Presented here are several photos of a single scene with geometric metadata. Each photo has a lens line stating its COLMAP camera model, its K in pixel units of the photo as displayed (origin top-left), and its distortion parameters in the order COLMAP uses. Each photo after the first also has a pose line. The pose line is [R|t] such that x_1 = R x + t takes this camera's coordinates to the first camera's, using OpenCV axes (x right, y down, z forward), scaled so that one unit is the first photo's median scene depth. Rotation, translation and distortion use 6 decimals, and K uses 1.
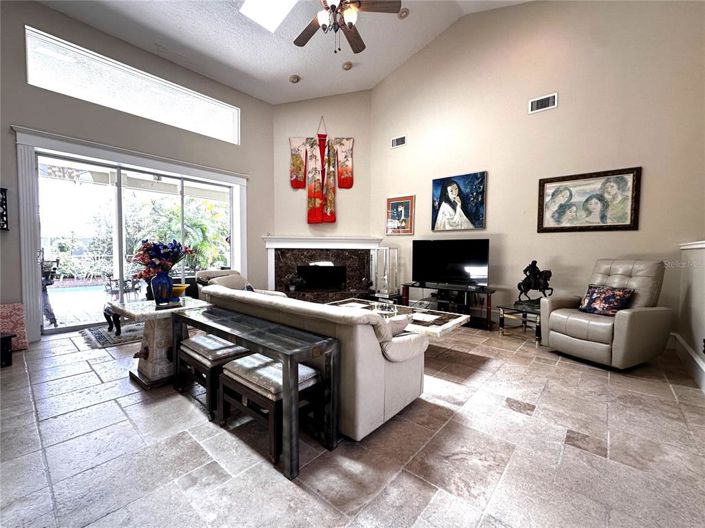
lens RADIAL K [[288.4, 0, 349.2], [0, 288.4, 265.5], [0, 0, 1]] dist [-0.000260, -0.000180]
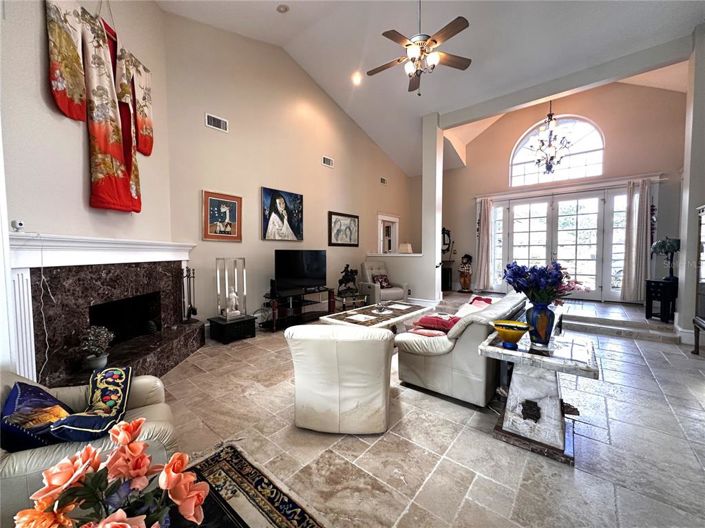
lens RADIAL K [[288.4, 0, 349.2], [0, 288.4, 265.5], [0, 0, 1]] dist [-0.000260, -0.000180]
pose [[-0.004836, -0.053956, 0.998532, -0.726345], [0.052853, 0.997134, 0.054137, -0.074549], [-0.998591, 0.053037, -0.001971, 0.759306]]
